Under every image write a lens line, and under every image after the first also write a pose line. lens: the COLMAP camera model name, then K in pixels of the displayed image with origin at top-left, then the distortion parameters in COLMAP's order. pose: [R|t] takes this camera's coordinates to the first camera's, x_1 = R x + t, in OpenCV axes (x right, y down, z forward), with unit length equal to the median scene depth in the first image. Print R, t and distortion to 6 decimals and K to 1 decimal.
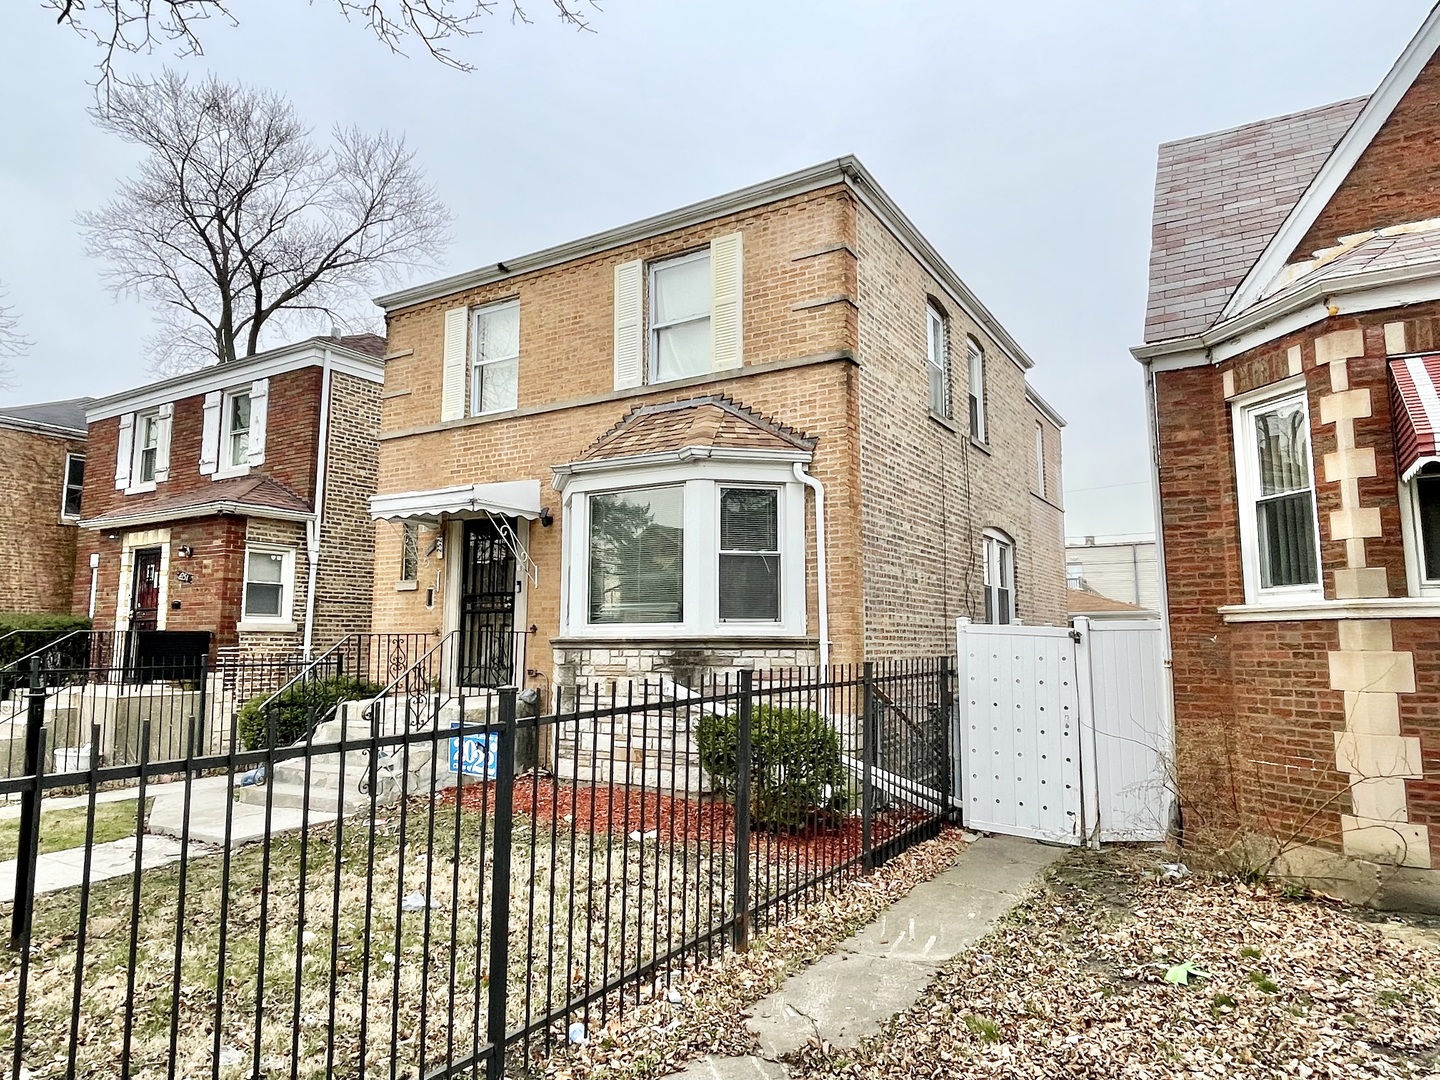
lens RADIAL K [[904.9, 0, 720.0], [0, 904.9, 540.0], [0, 0, 1]] dist [0.007624, 0.000469]
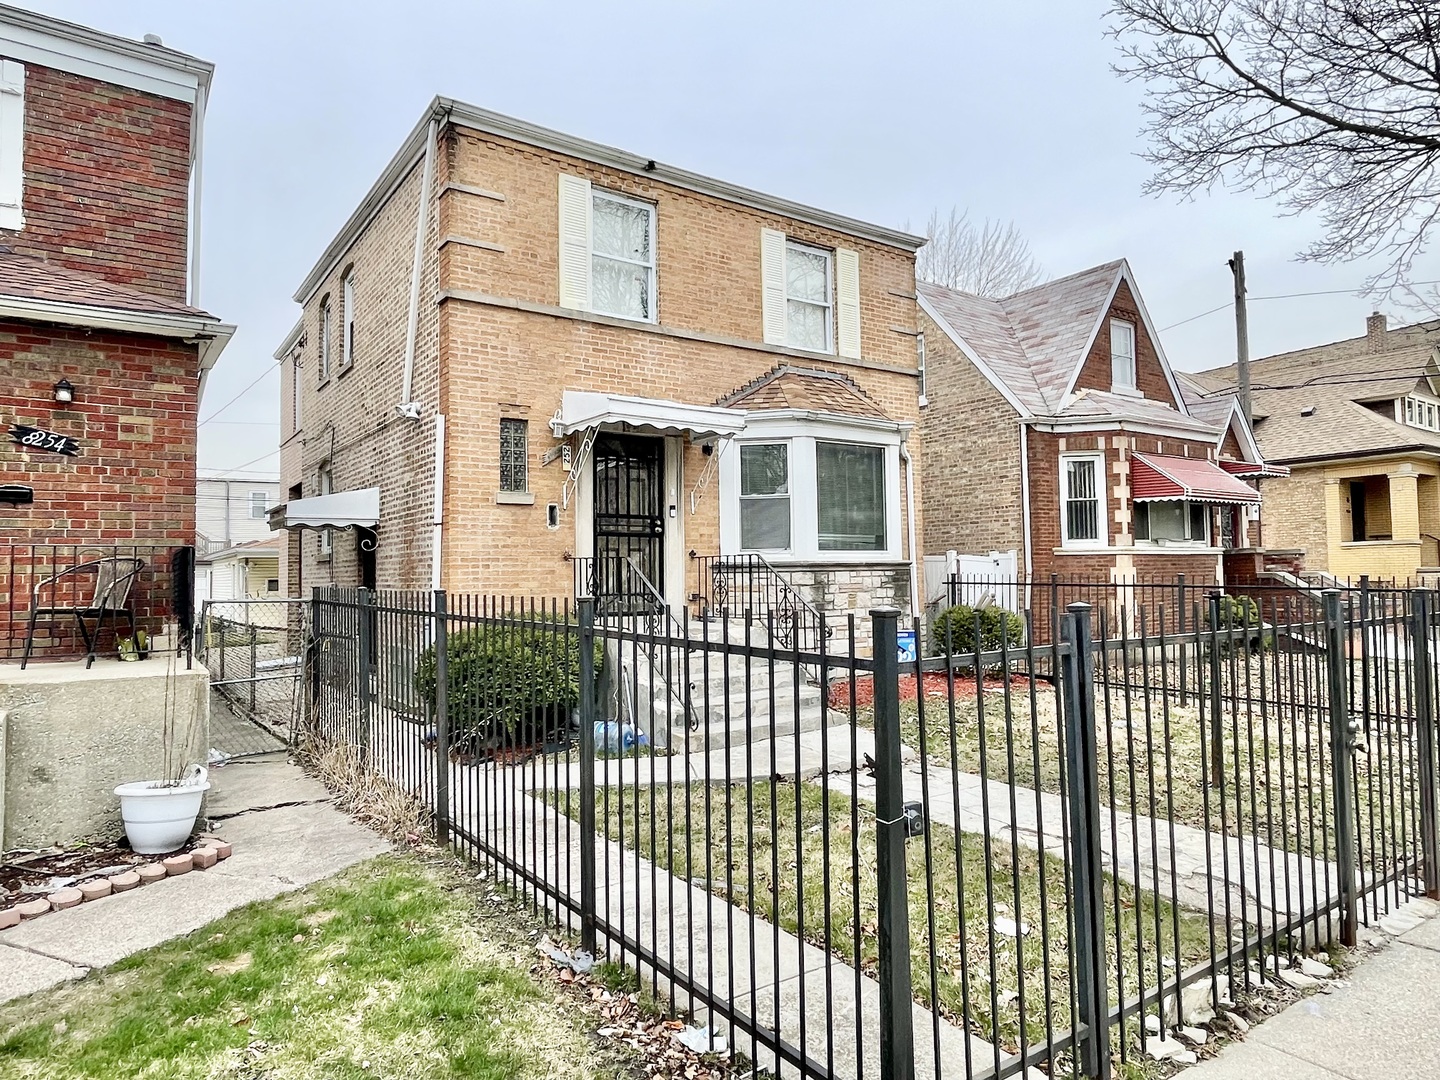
lens RADIAL K [[904.9, 0, 720.0], [0, 904.9, 540.0], [0, 0, 1]] dist [0.007624, 0.000469]
pose [[0.395700, 0.029592, 0.917903, -1.305278], [-0.090188, 0.995902, 0.006773, 0.084521], [-0.913941, -0.085464, 0.396747, 0.662728]]
